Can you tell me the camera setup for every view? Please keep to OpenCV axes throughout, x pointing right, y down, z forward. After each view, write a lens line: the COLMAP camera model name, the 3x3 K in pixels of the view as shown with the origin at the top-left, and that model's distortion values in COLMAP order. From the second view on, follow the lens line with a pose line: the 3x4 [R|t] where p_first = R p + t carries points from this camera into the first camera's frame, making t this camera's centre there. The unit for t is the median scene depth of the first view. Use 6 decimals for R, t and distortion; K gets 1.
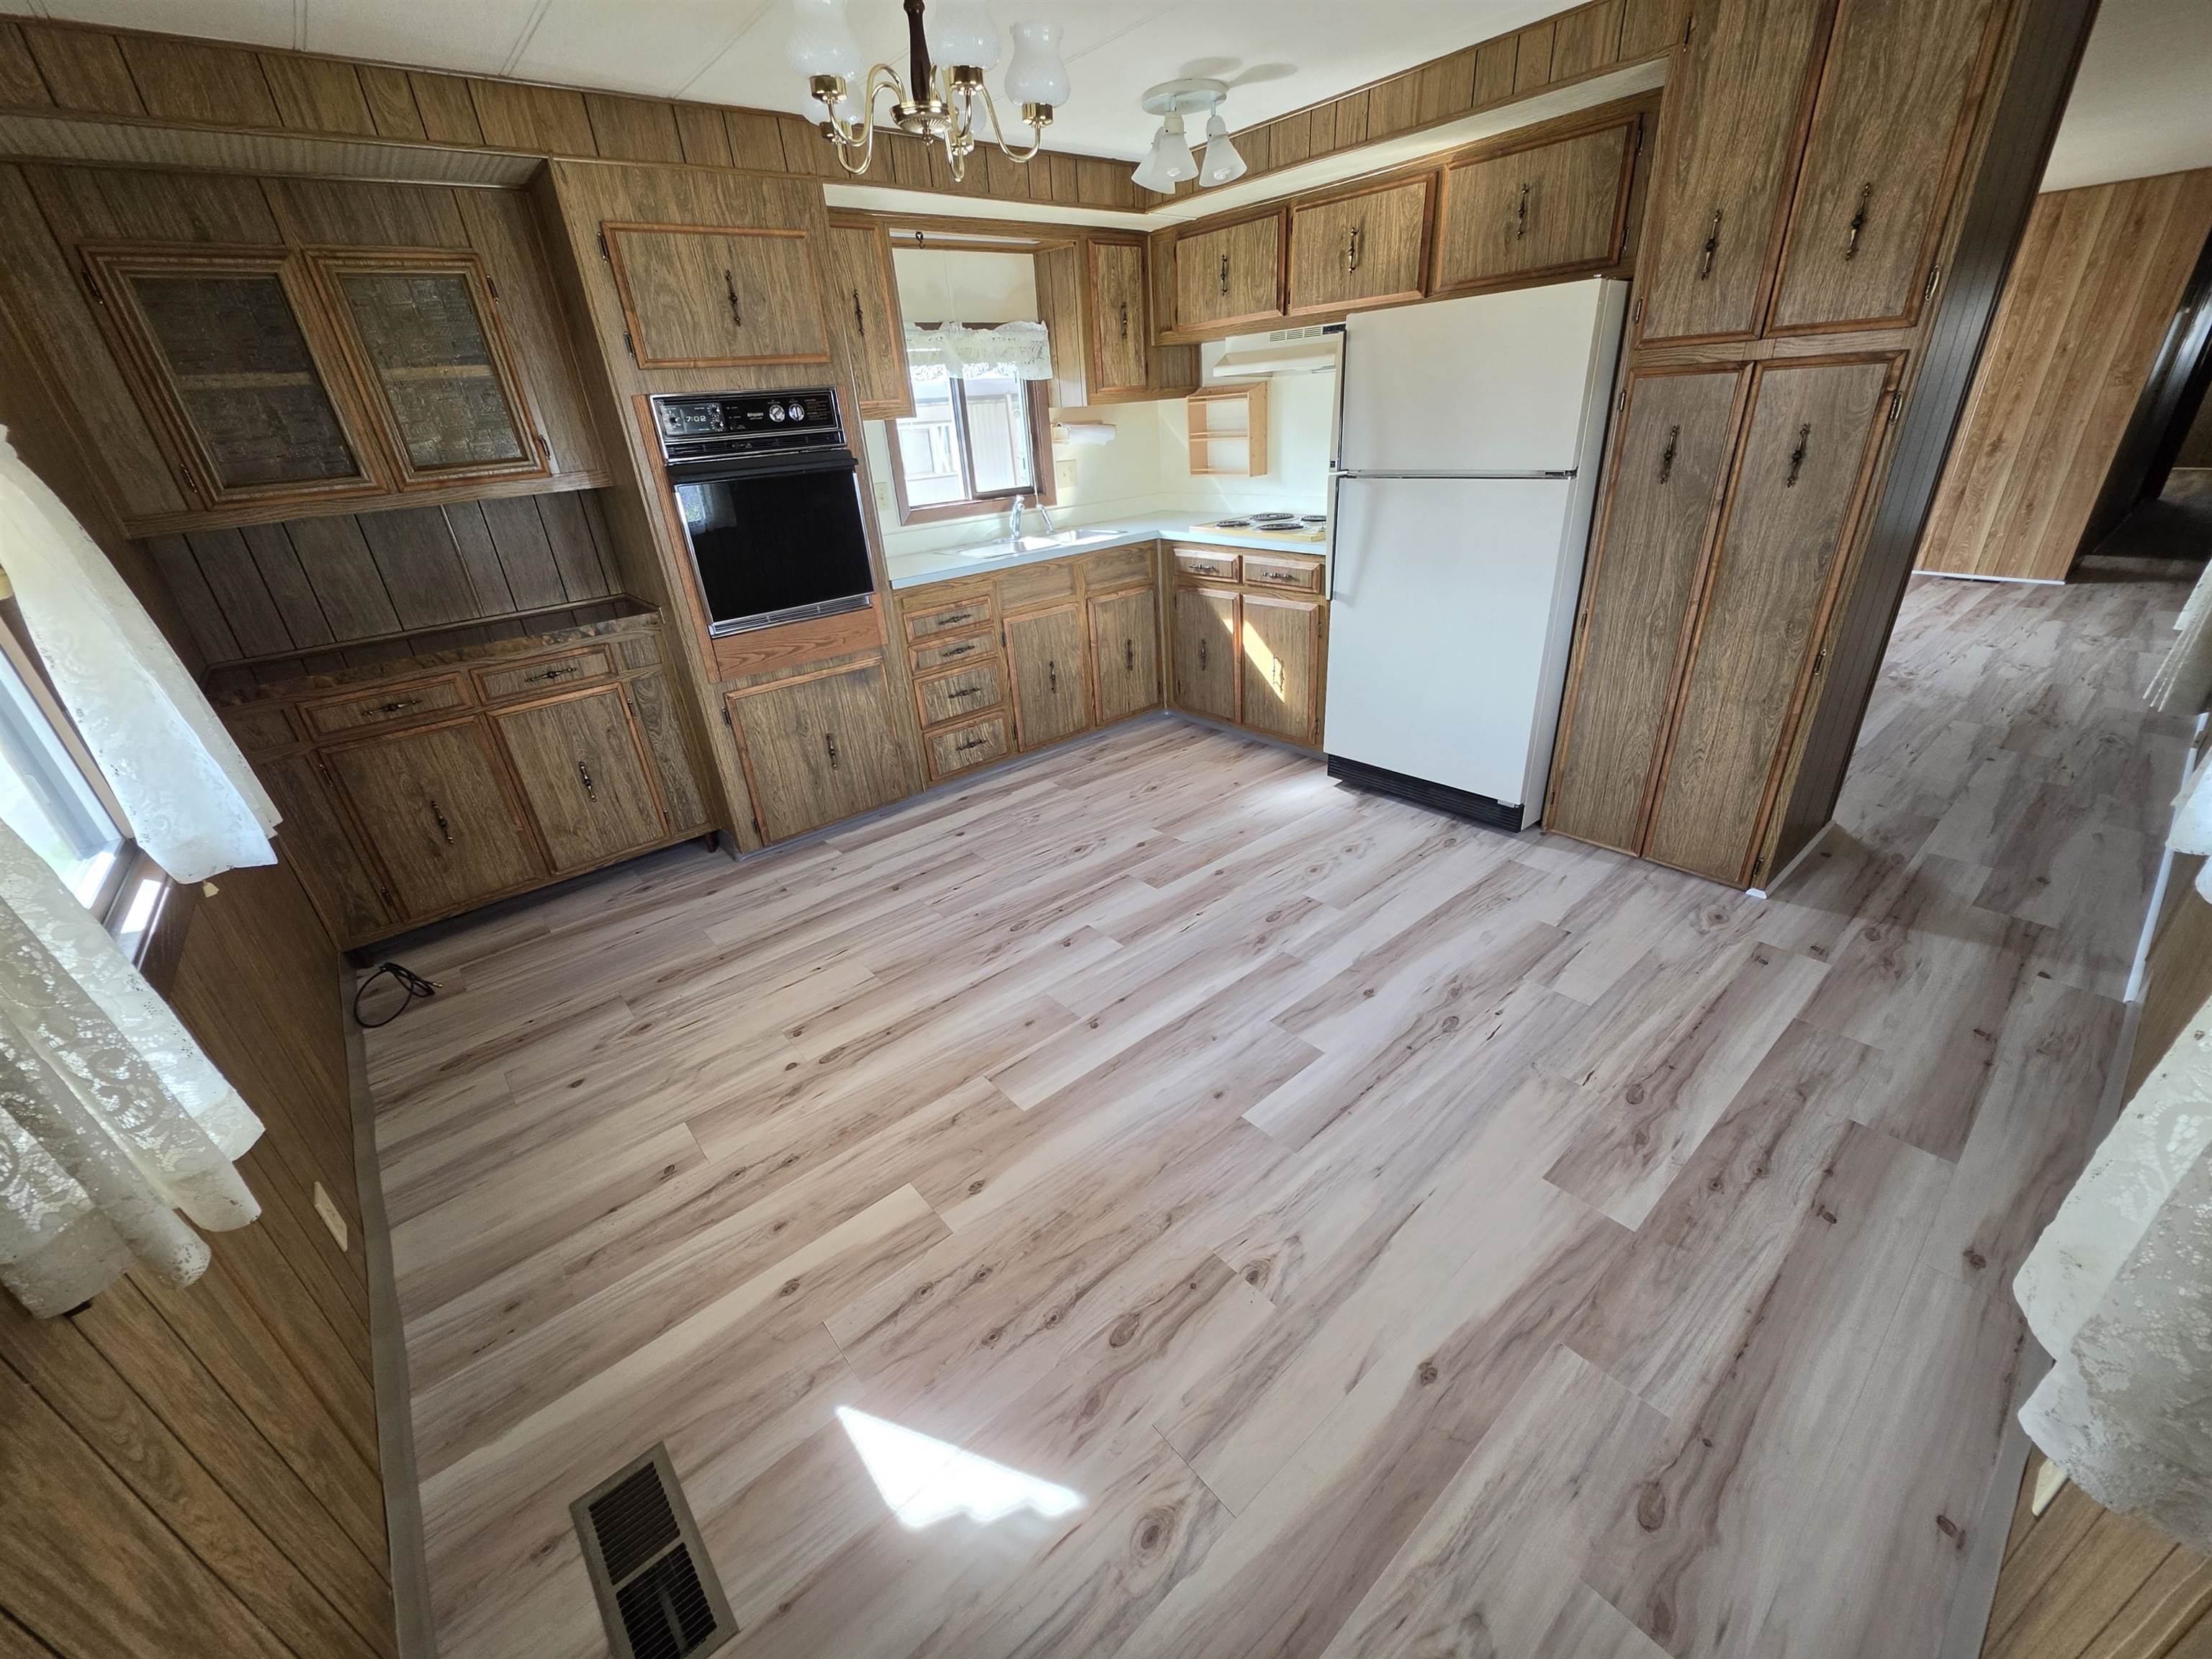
lens RADIAL K [[878.7, 0, 1053.4], [0, 878.7, 863.7], [0, 0, 1]] dist [-0.011392, -0.000106]
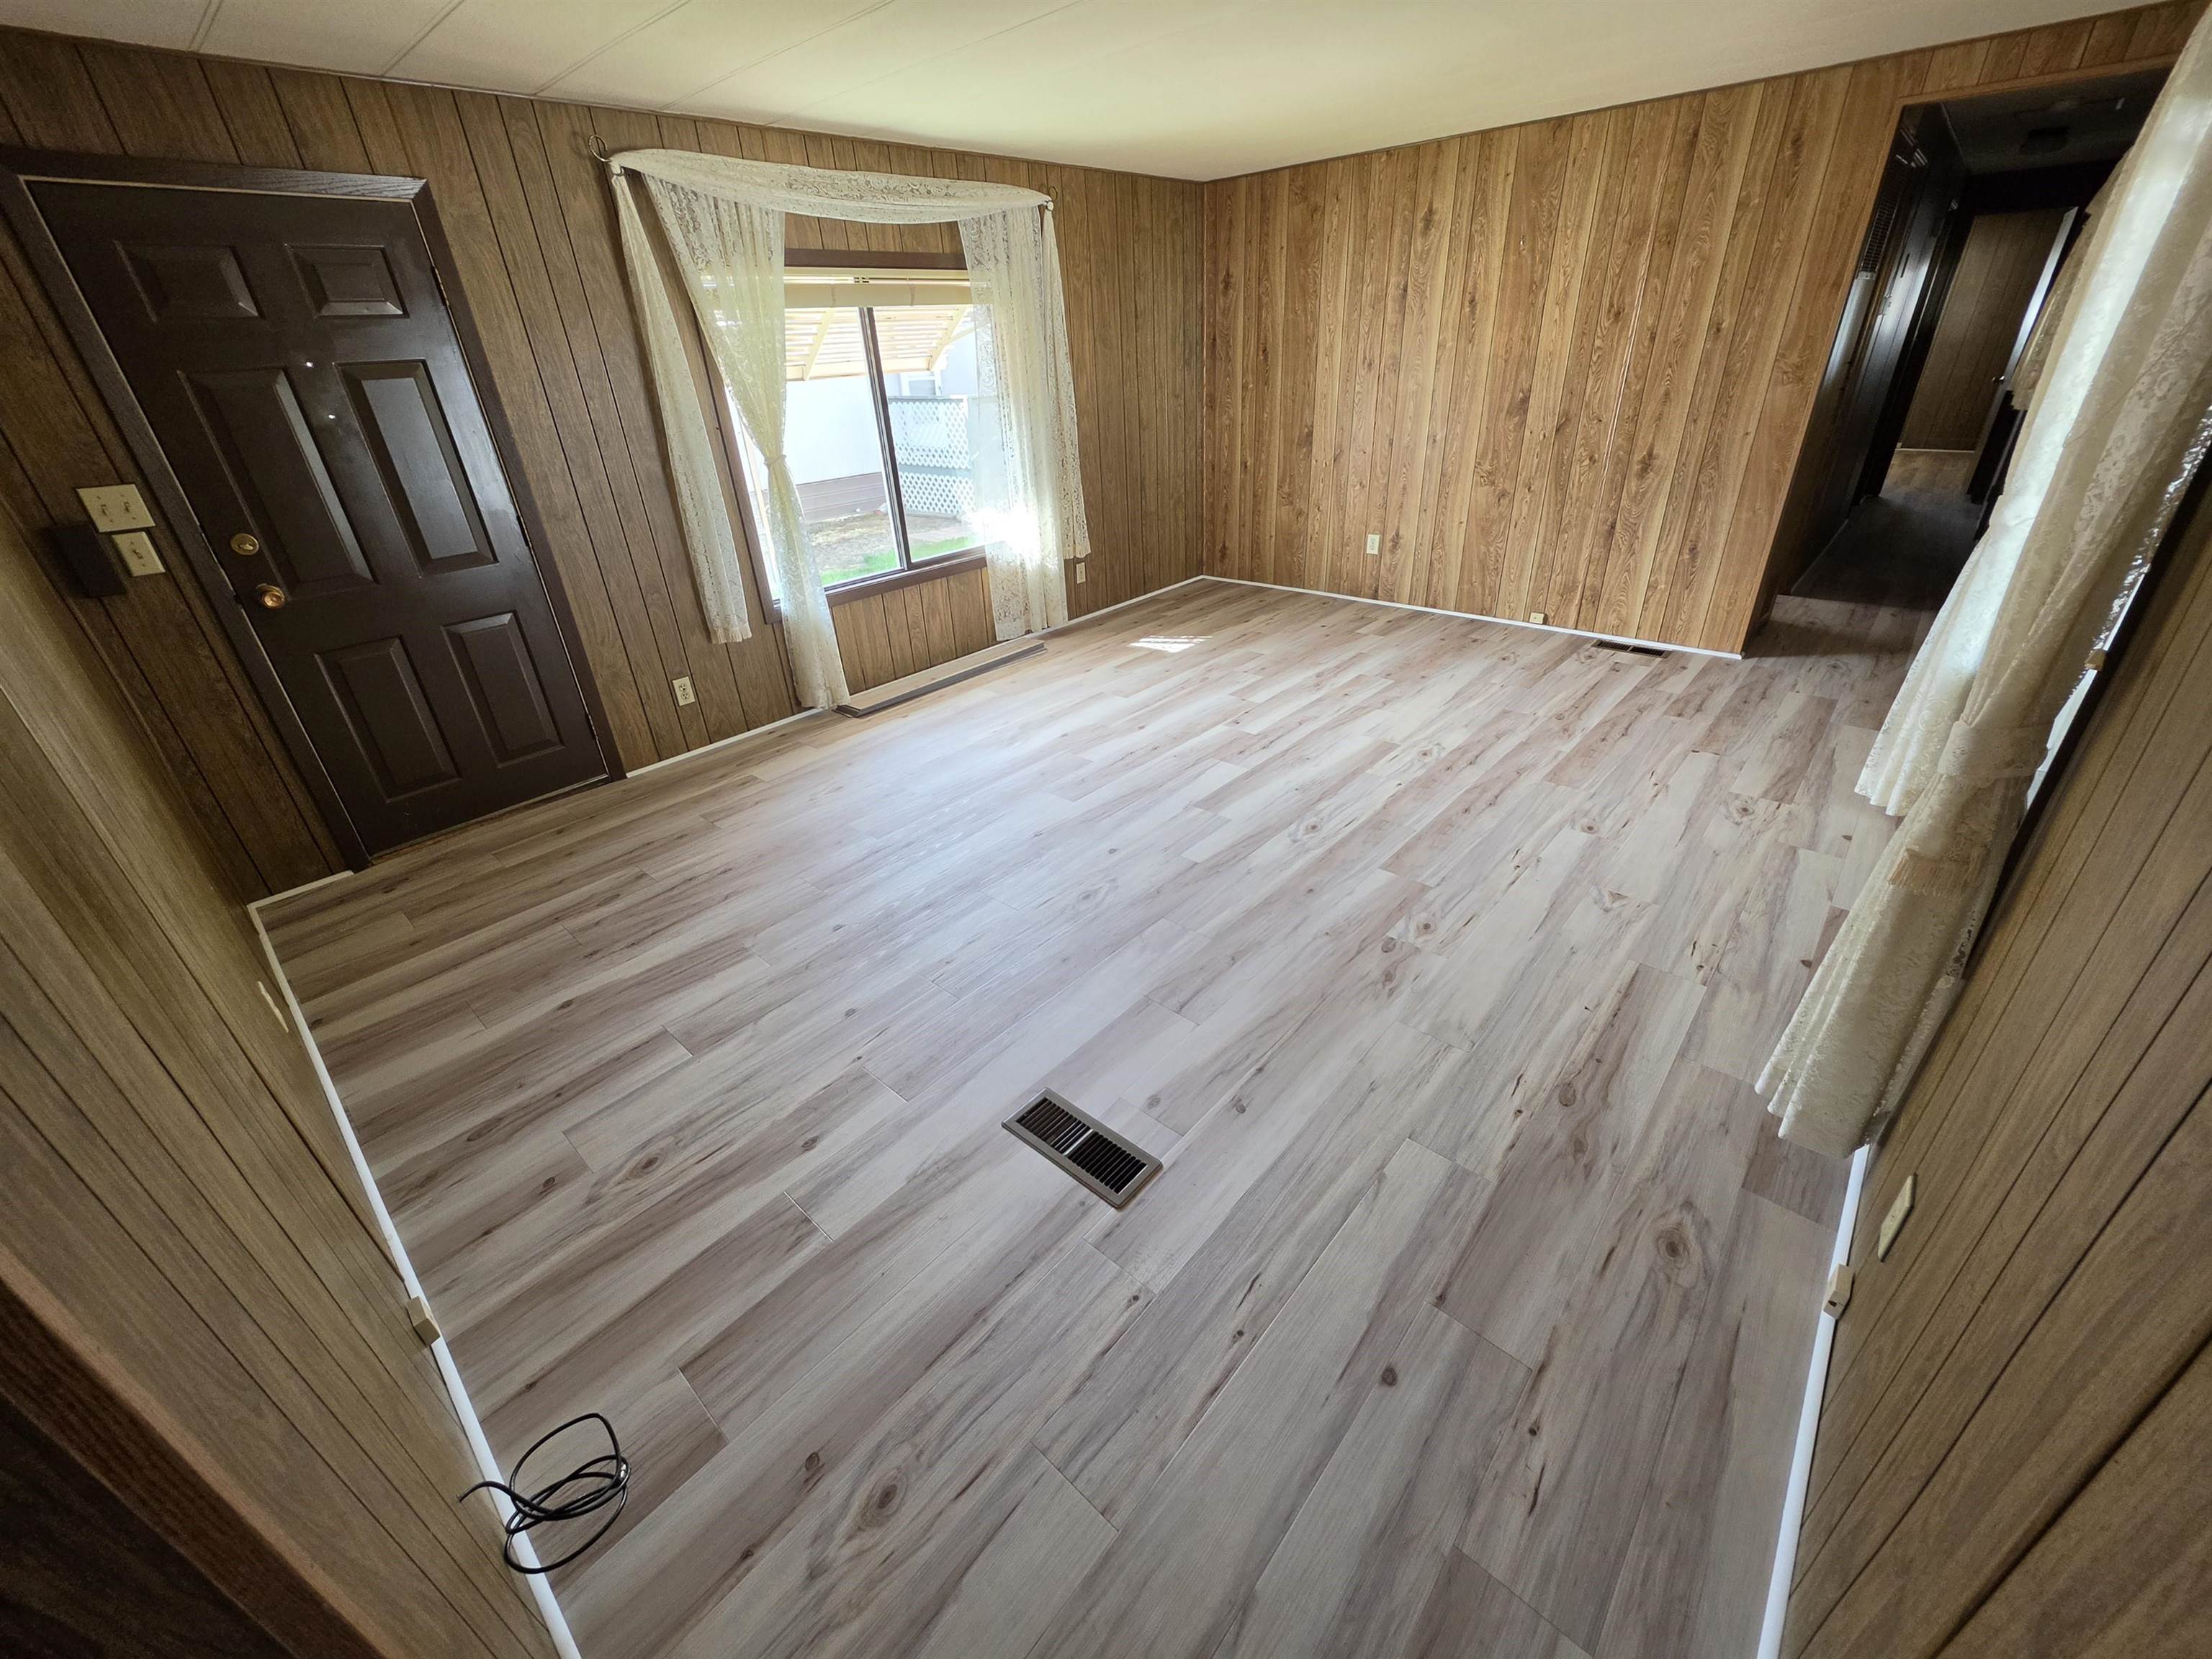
lens RADIAL K [[881.6, 0, 1104.9], [0, 881.6, 797.5], [0, 0, 1]] dist [-0.003618, -0.000074]
pose [[0.987003, -0.050249, 0.152642, 0.567018], [0.050831, 0.998707, 0.000093, -0.249968], [-0.152449, 0.007667, 0.988282, 0.385321]]
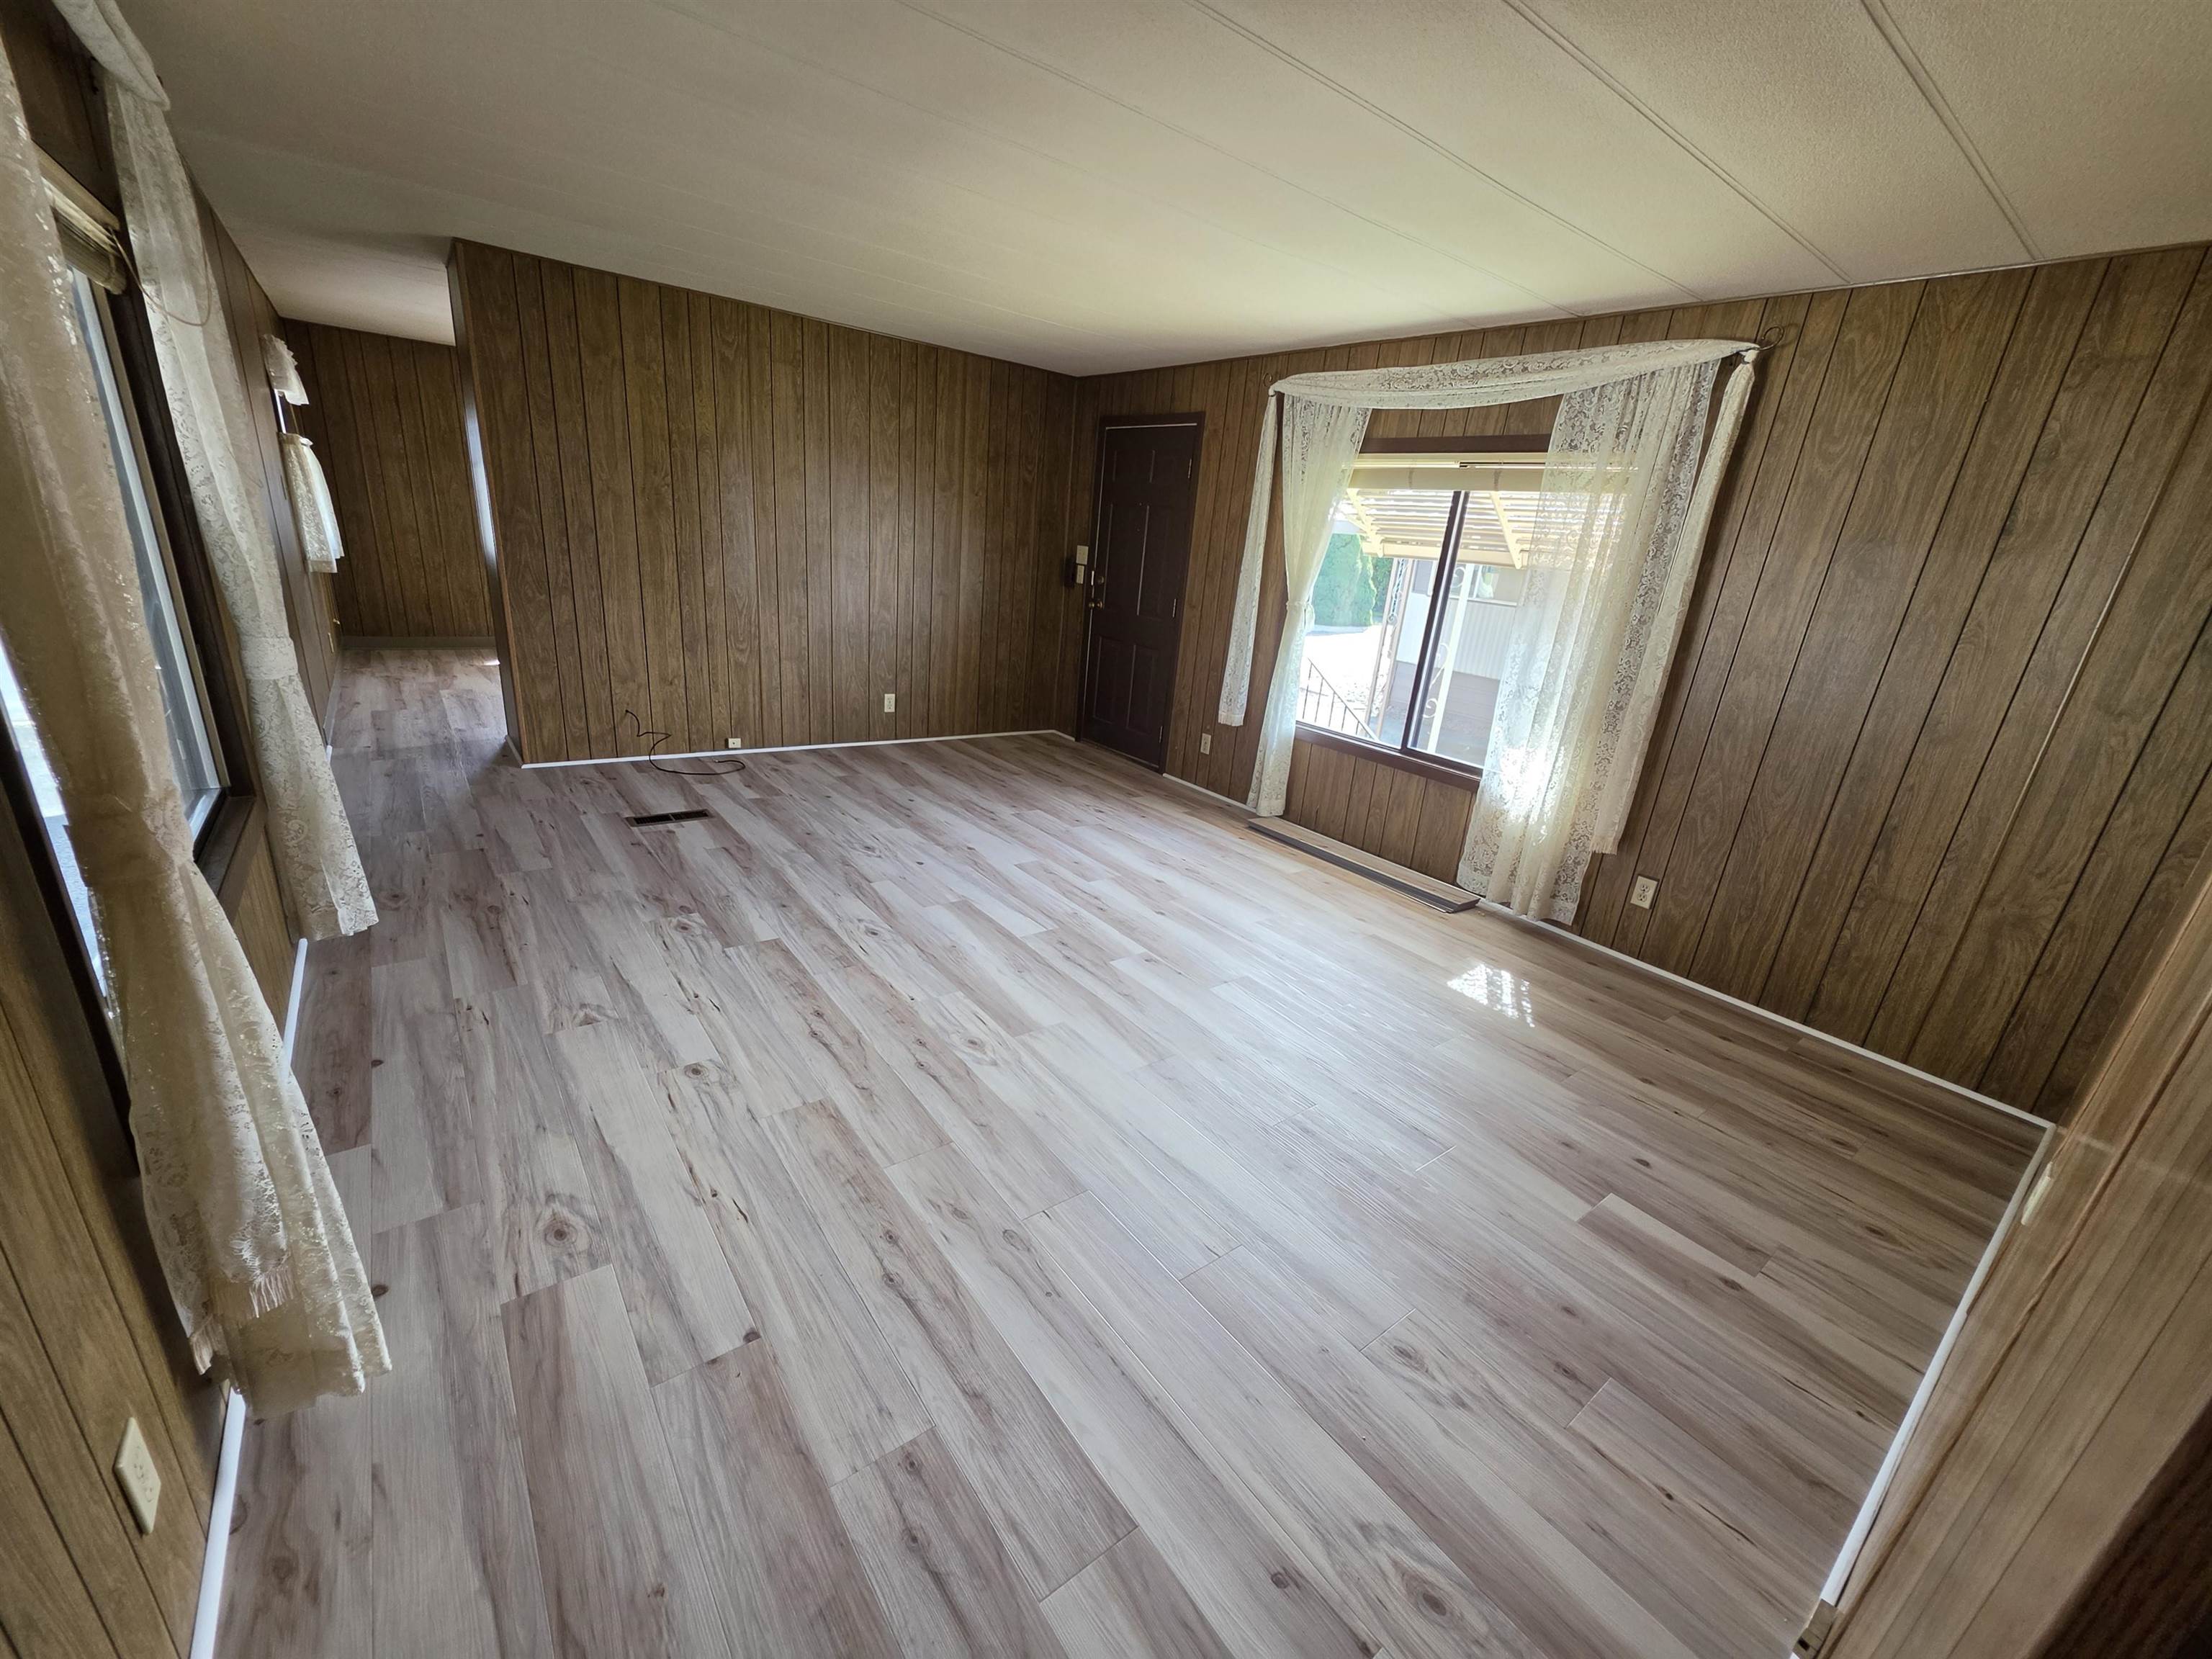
lens RADIAL K [[884.5, 0, 1106.0], [0, 884.5, 829.5], [0, 0, 1]] dist [-0.002868, -0.000251]
pose [[-0.021536, 0.388439, -0.921223, 1.269578], [-0.529181, 0.777348, 0.340144, -0.546768], [0.848236, 0.494819, 0.188813, 0.895157]]
